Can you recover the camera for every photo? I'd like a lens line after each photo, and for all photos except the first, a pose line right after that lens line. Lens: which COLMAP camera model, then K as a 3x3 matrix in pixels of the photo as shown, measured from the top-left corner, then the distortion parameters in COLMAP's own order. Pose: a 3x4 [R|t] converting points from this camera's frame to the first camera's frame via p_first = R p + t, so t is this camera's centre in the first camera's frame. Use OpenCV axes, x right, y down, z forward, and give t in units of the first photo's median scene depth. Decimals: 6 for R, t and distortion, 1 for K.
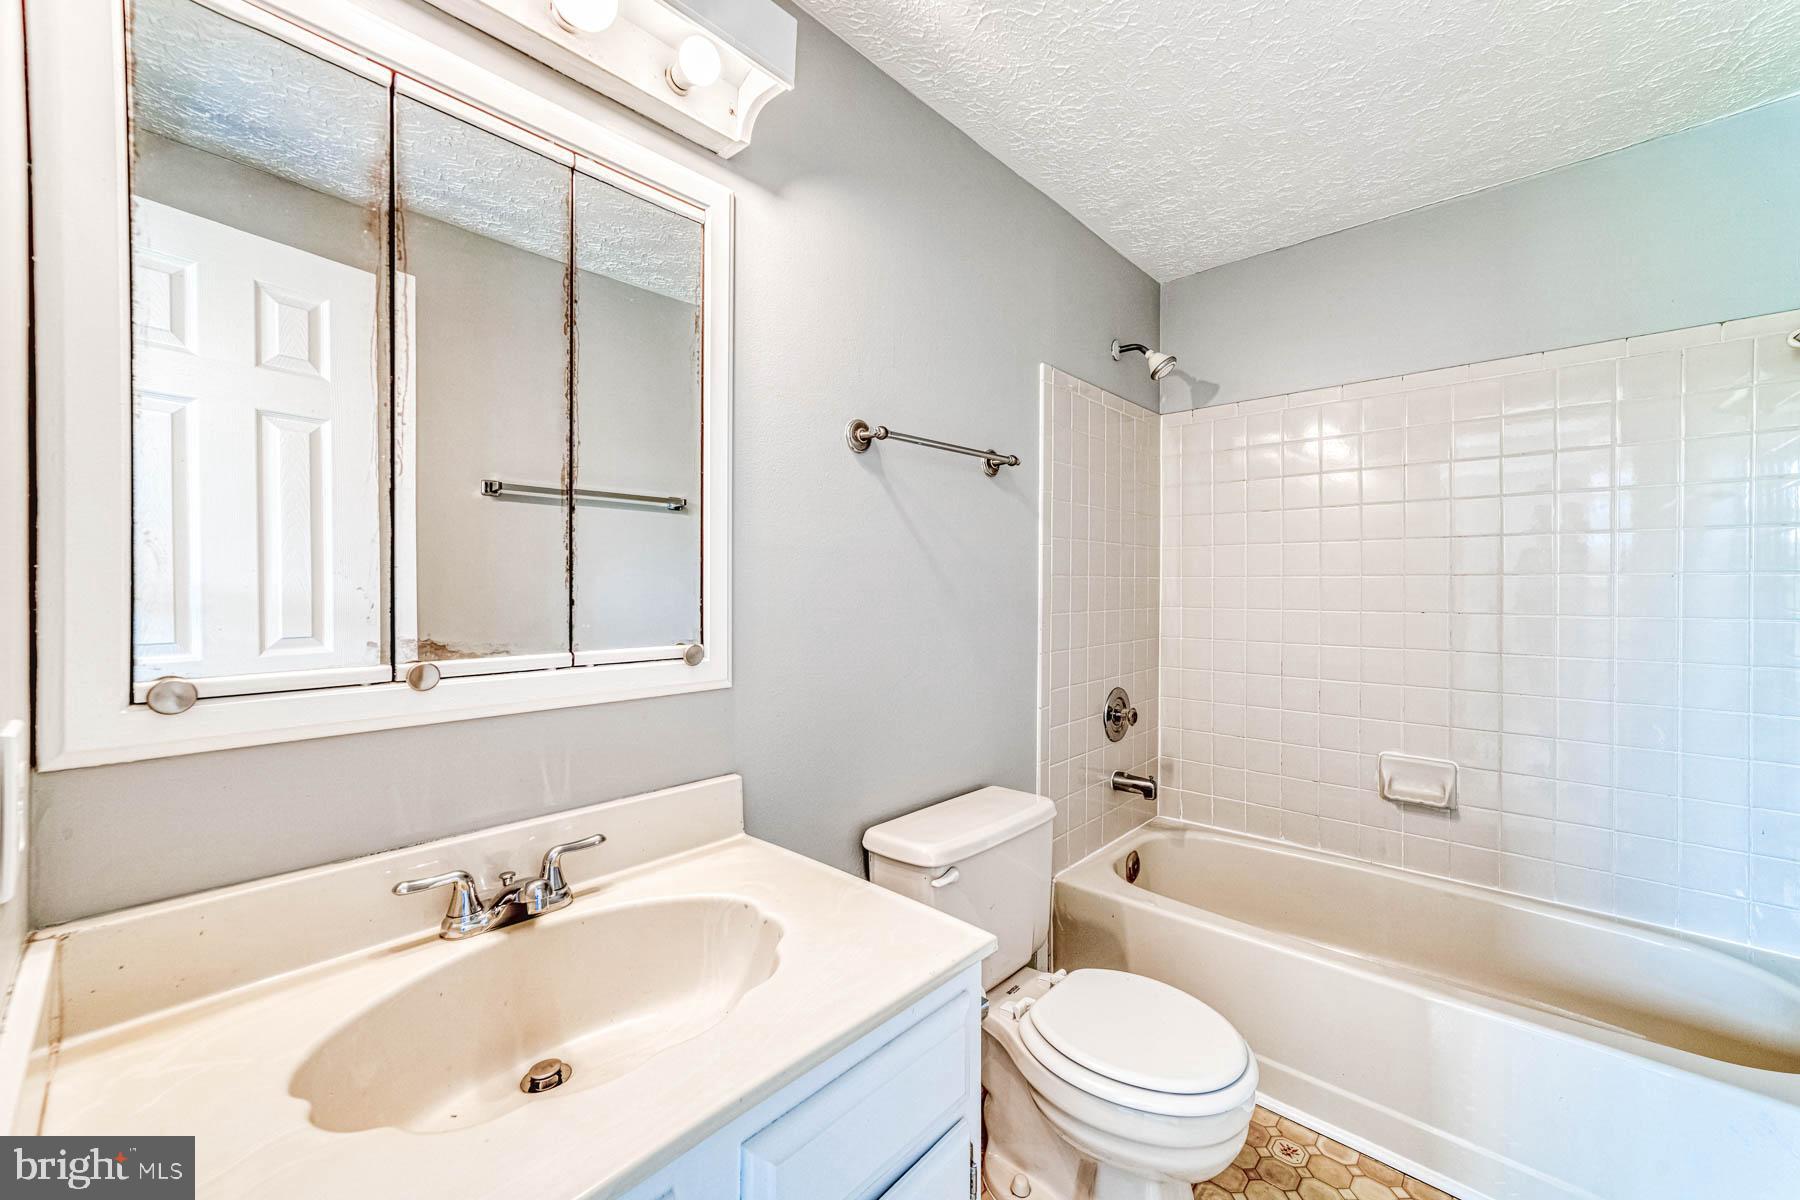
lens RADIAL K [[698.4, 0, 902.7], [0, 698.4, 603.0], [0, 0, 1]] dist [-0.000841, 0.000051]
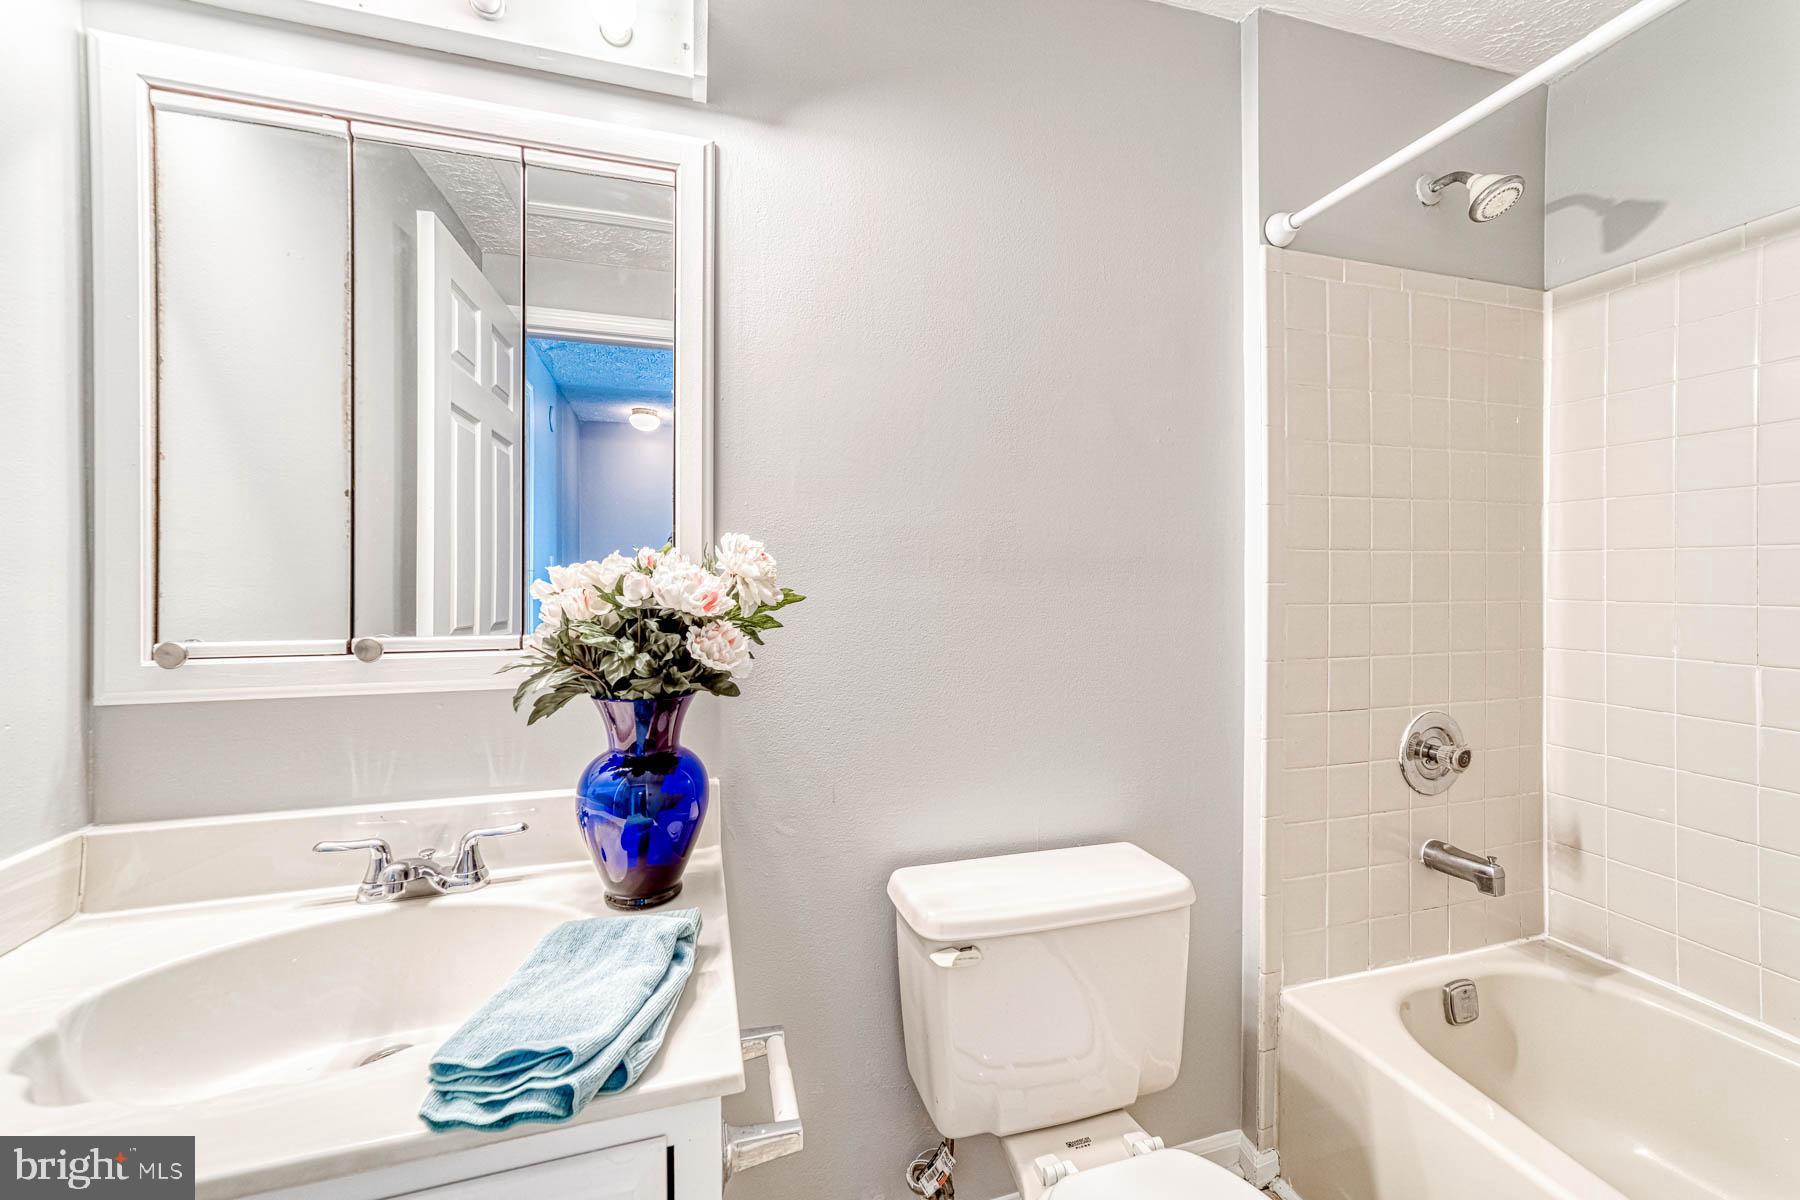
lens RADIAL K [[648.0, 0, 897.6], [0, 648.0, 584.5], [0, 0, 1]] dist [-0.000189, 0.000007]
pose [[0.839995, -0.013765, -0.542420, 0.321854], [0.010185, 0.999902, -0.009602, 0.006774], [0.542499, 0.002541, 0.840052, 0.327793]]
